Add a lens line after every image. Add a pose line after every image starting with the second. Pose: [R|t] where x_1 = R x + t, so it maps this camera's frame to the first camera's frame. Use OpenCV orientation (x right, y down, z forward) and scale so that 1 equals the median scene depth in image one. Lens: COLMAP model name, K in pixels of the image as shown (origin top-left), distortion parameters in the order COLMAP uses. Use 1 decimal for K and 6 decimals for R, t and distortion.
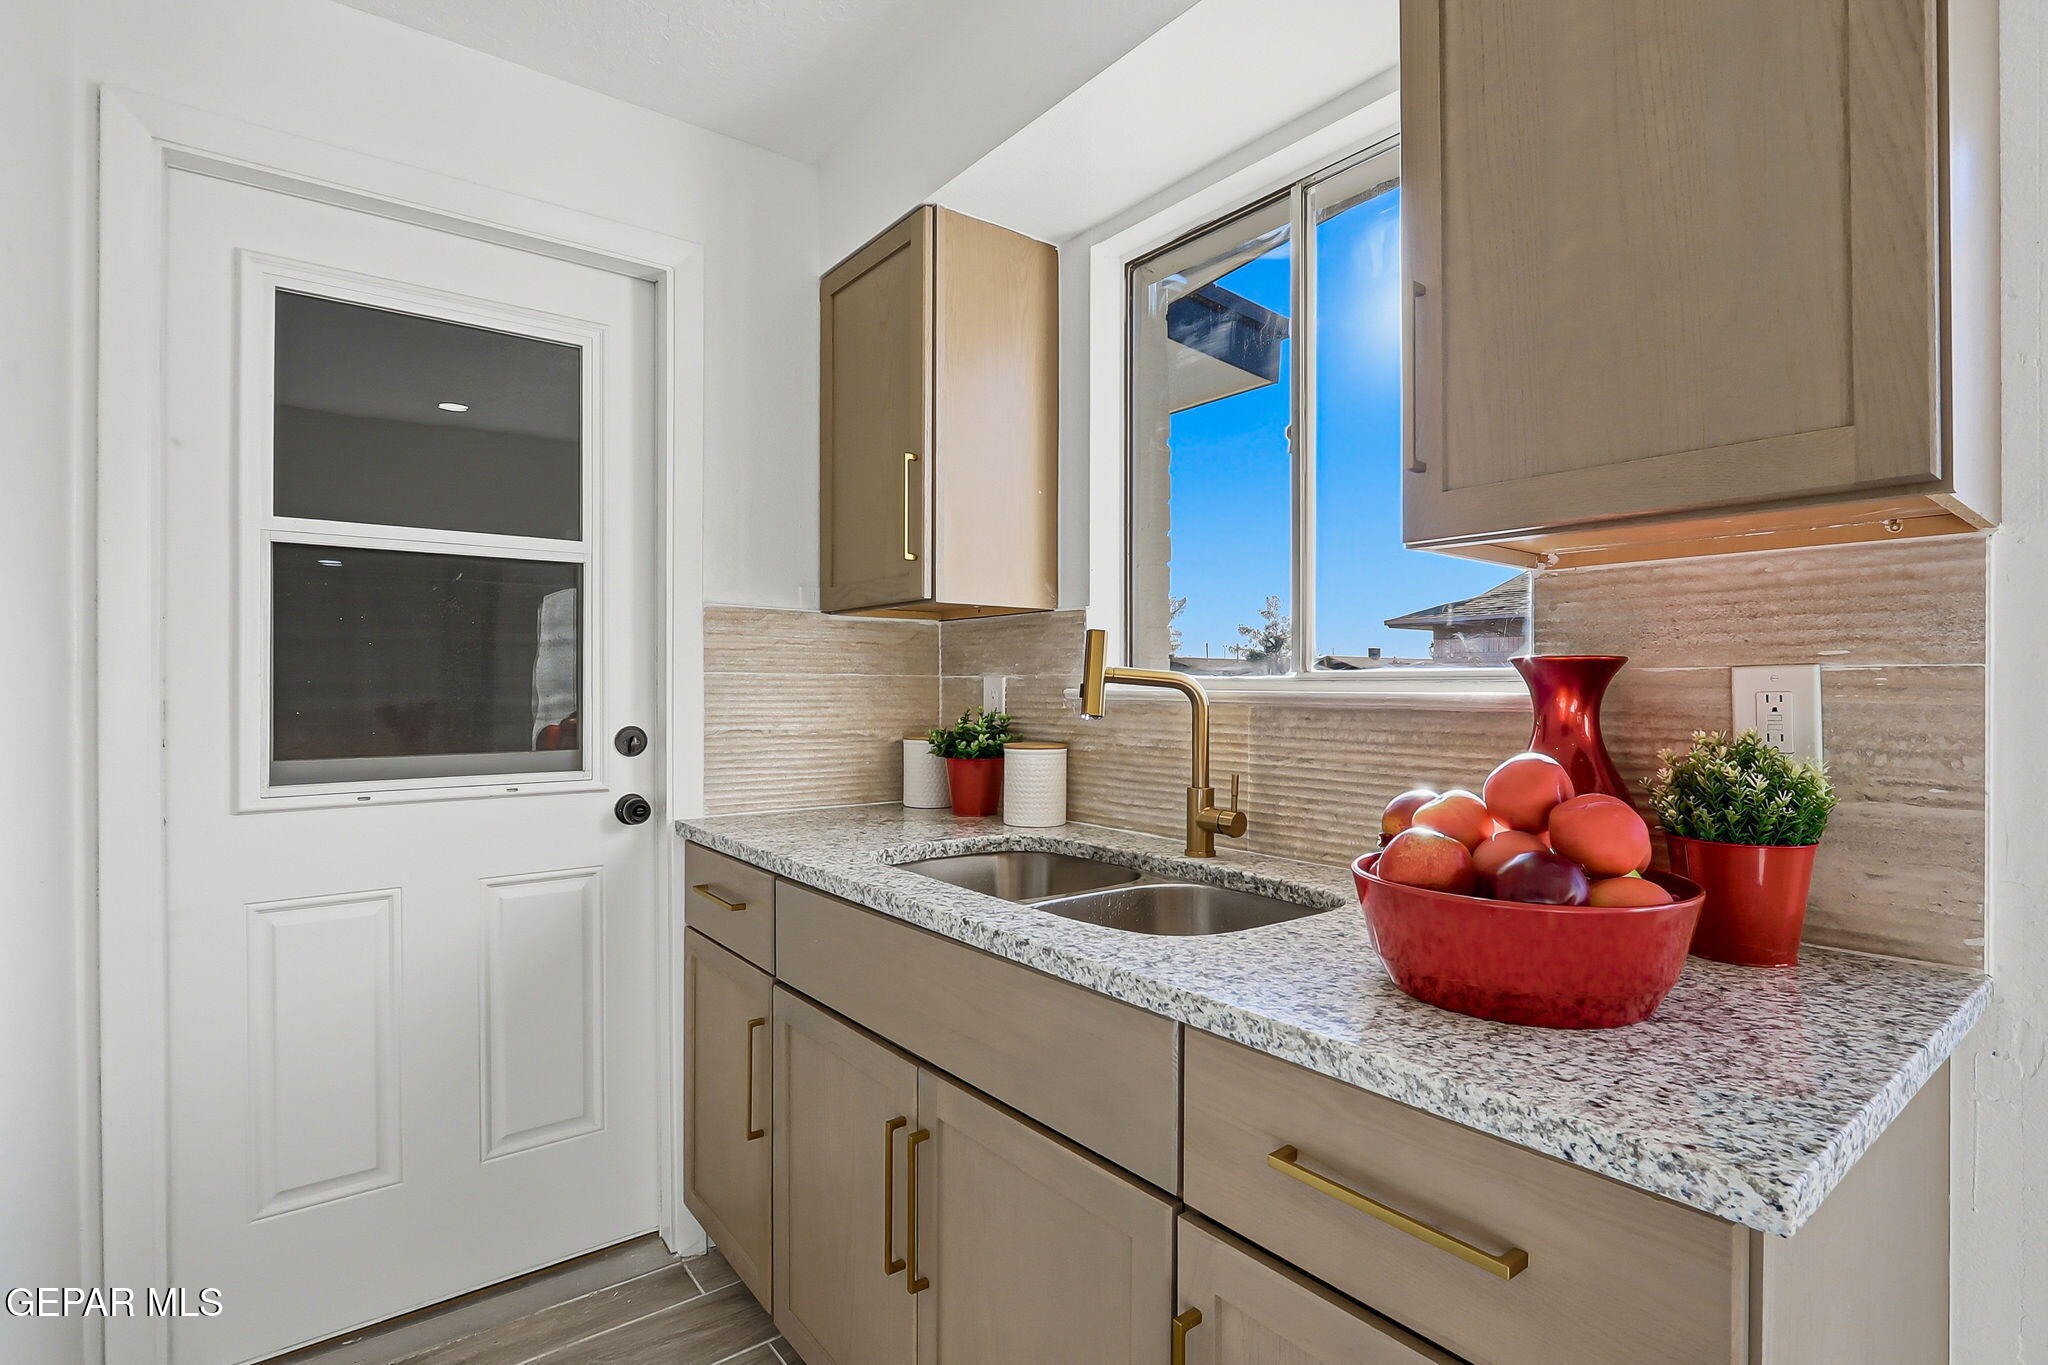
lens RADIAL K [[987.0, 0, 1018.2], [0, 987.0, 680.0], [0, 0, 1]] dist [-0.015094, 0.000964]
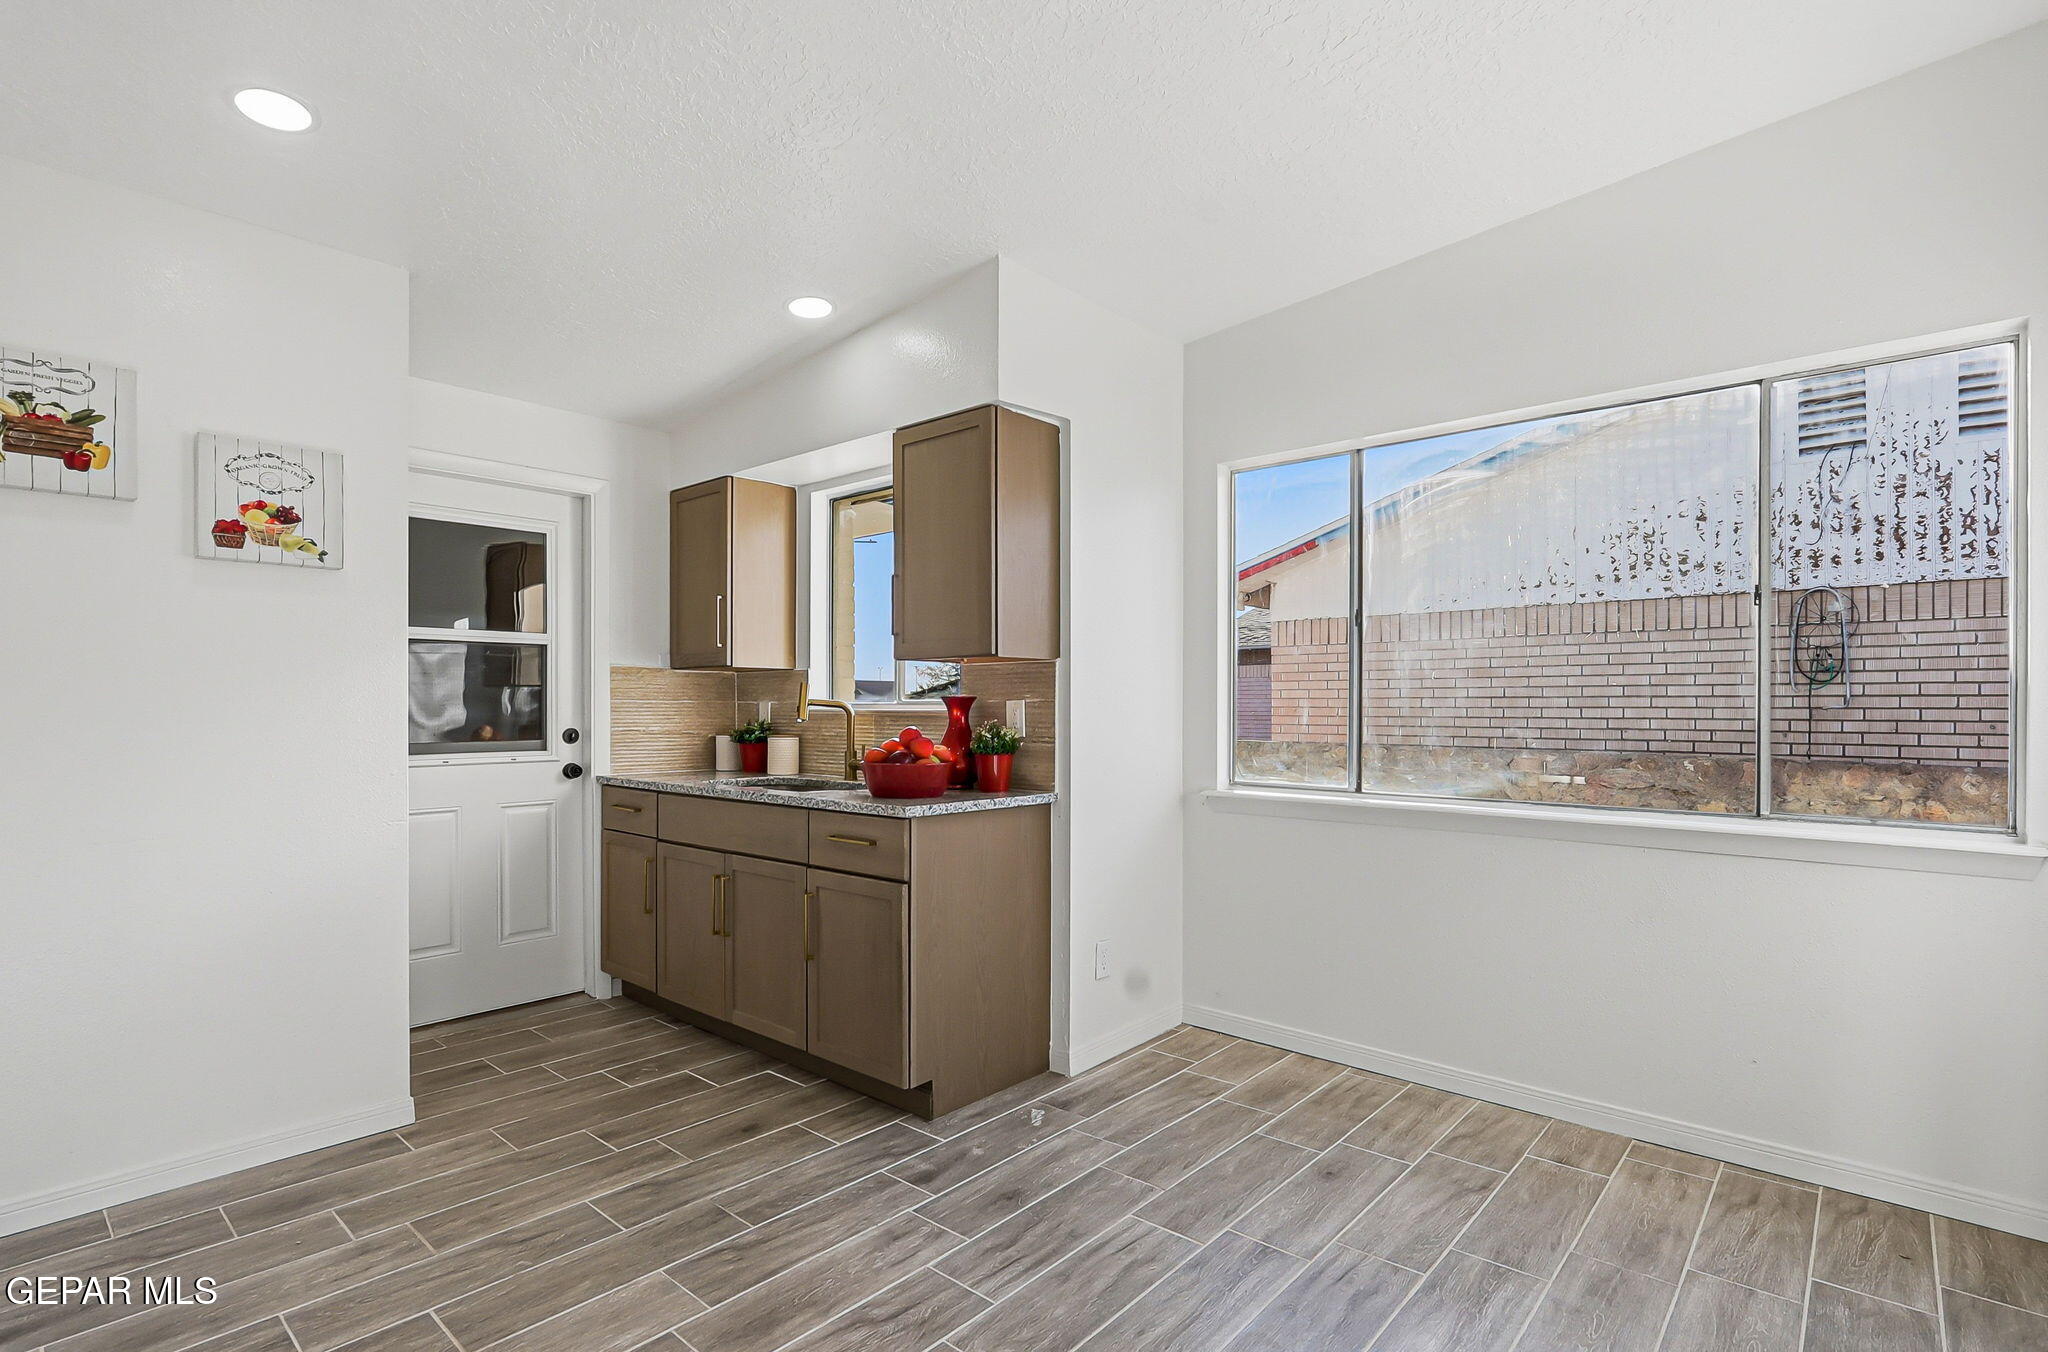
lens RADIAL K [[988.6, 0, 1002.9], [0, 988.6, 701.6], [0, 0, 1]] dist [-0.010734, -0.000571]
pose [[0.983280, -0.000284, 0.182099, 0.090757], [0.000298, 1.000000, -0.000050, -0.004692], [-0.182099, 0.000103, 0.983280, -1.081074]]
